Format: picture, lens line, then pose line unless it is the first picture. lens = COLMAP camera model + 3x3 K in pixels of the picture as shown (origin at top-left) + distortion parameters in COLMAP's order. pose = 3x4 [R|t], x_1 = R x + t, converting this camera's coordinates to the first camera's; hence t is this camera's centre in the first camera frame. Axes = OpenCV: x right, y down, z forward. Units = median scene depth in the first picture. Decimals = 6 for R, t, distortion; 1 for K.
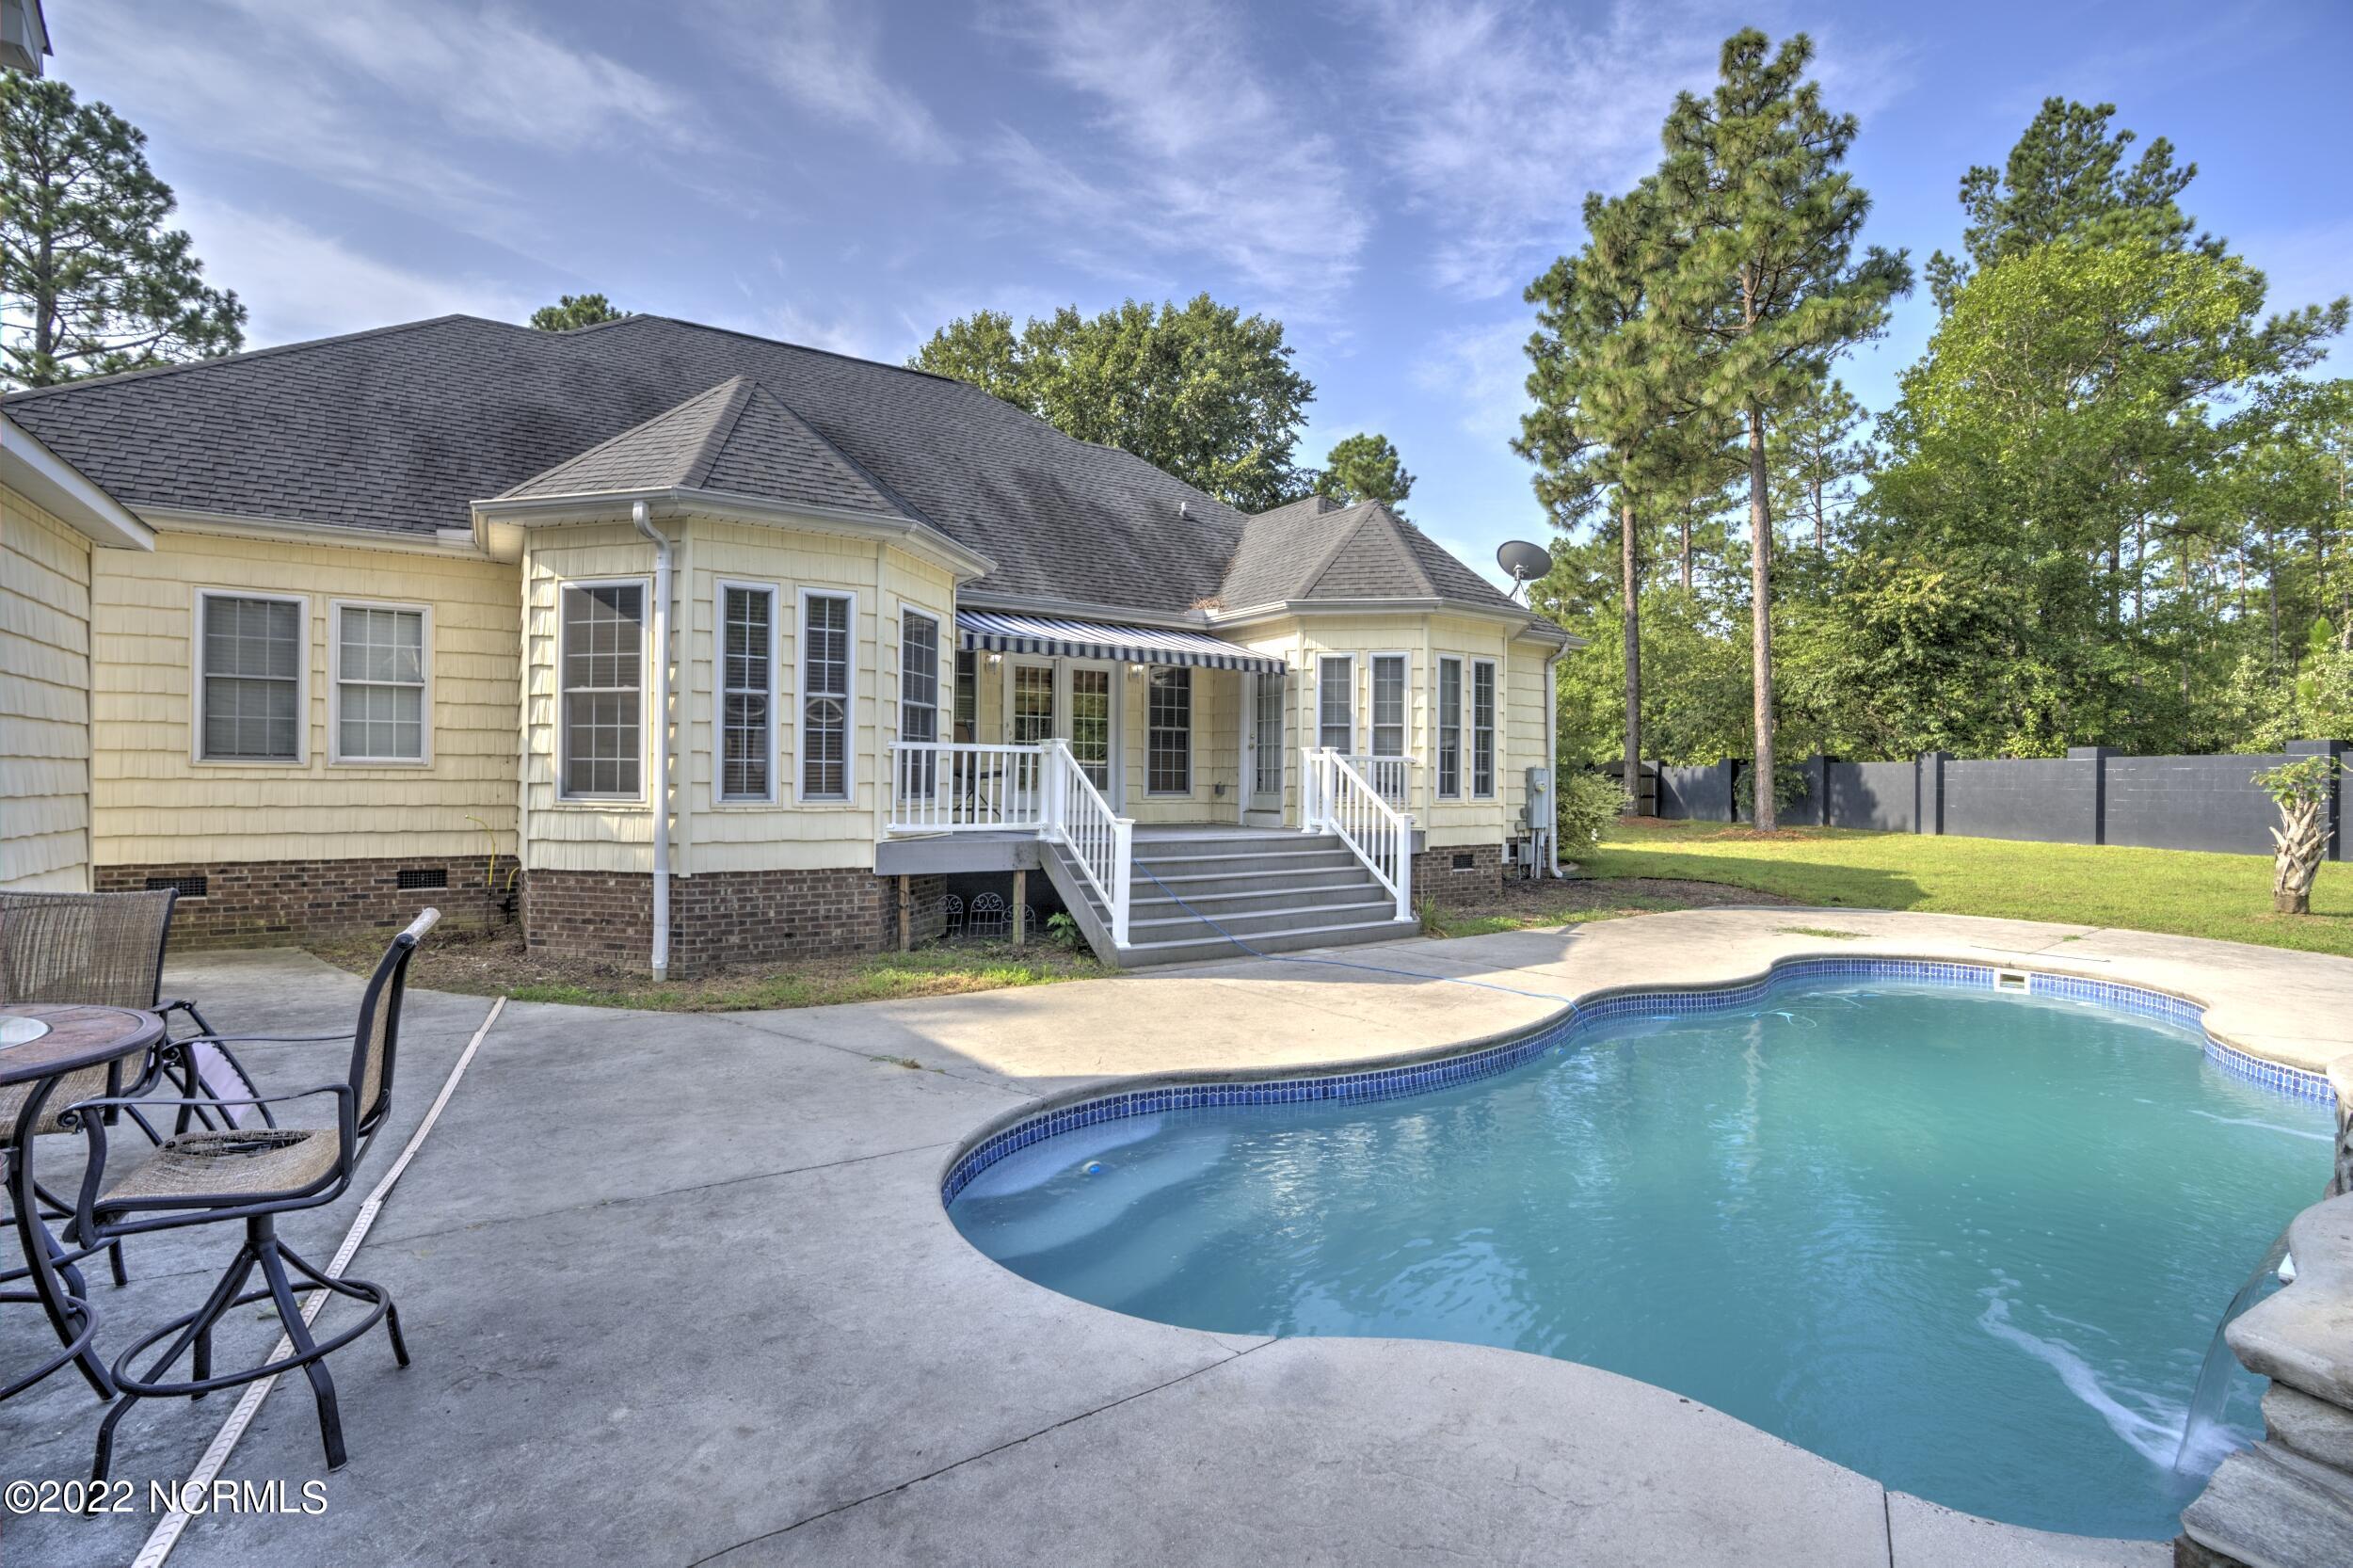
lens RADIAL K [[1074.9, 0, 1176.5], [0, 1074.9, 784.0], [0, 0, 1]] dist [-0.057873, 0.000771]
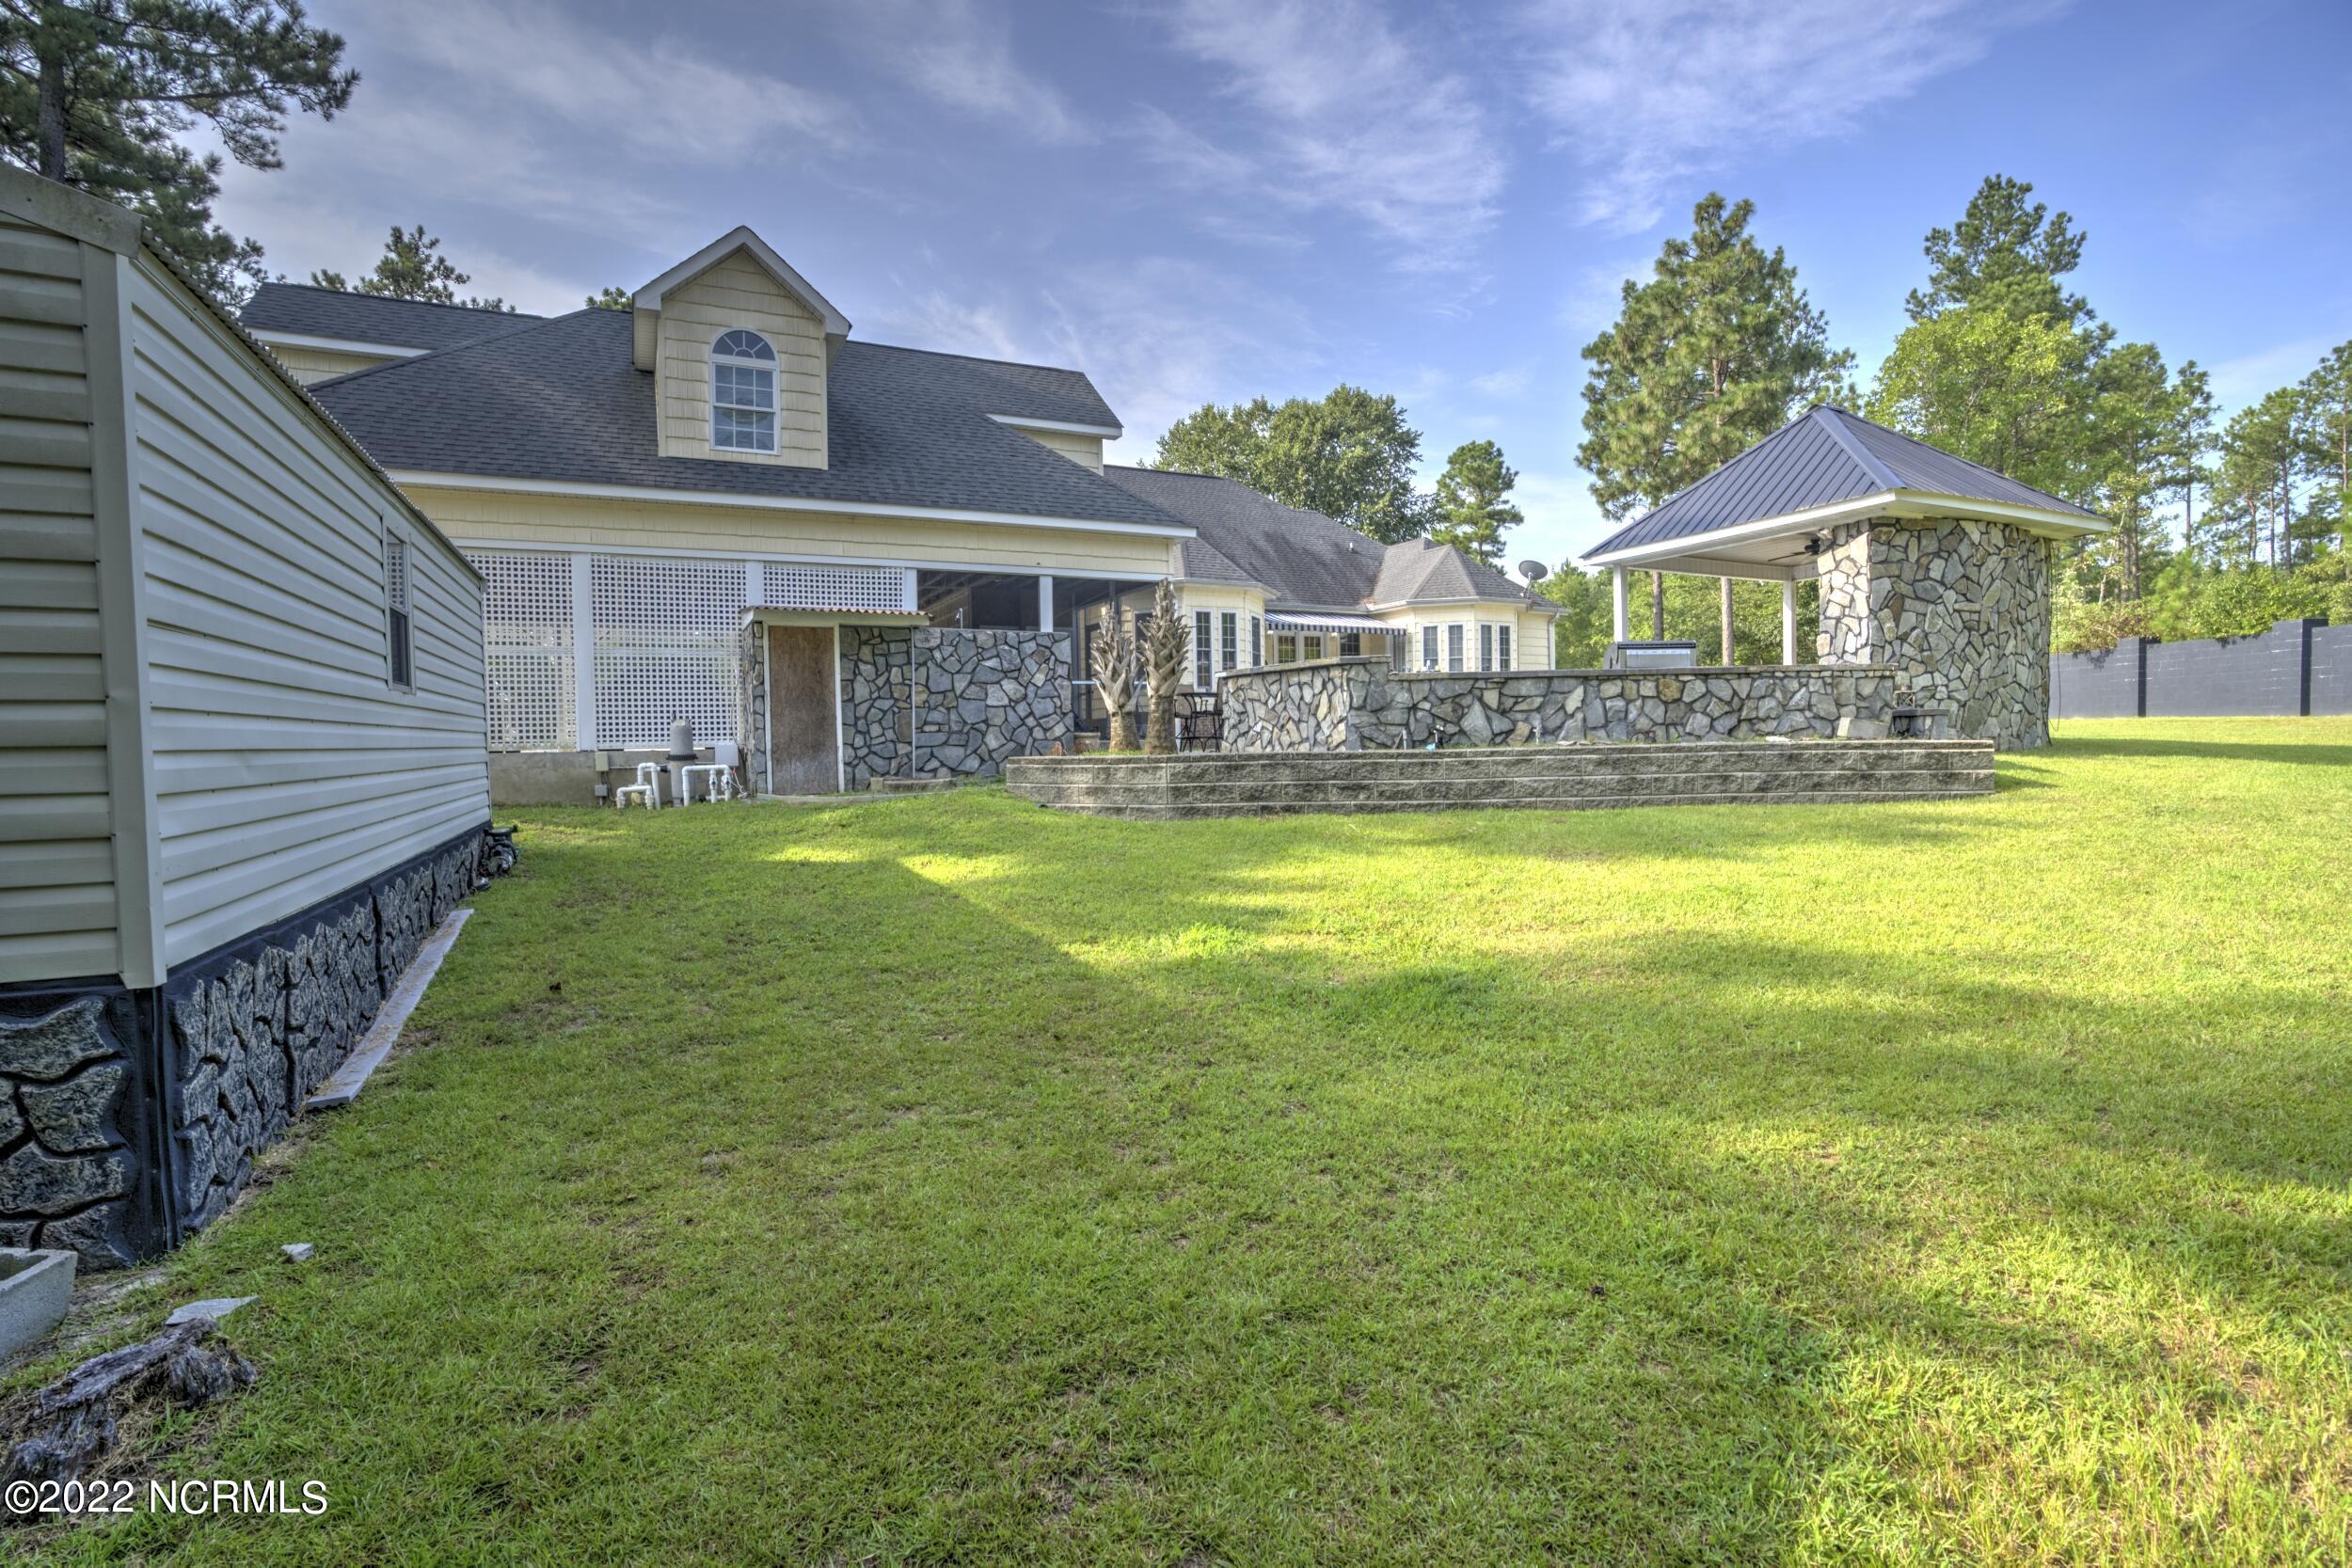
lens RADIAL K [[1074.3, 0, 1176.0], [0, 1074.3, 784.0], [0, 0, 1]] dist [-0.057873, 0.000771]
pose [[0.991031, -0.017794, -0.132445, -0.029694], [0.022701, 0.999107, 0.035631, 0.046123], [0.131693, -0.038318, 0.990550, -0.507977]]
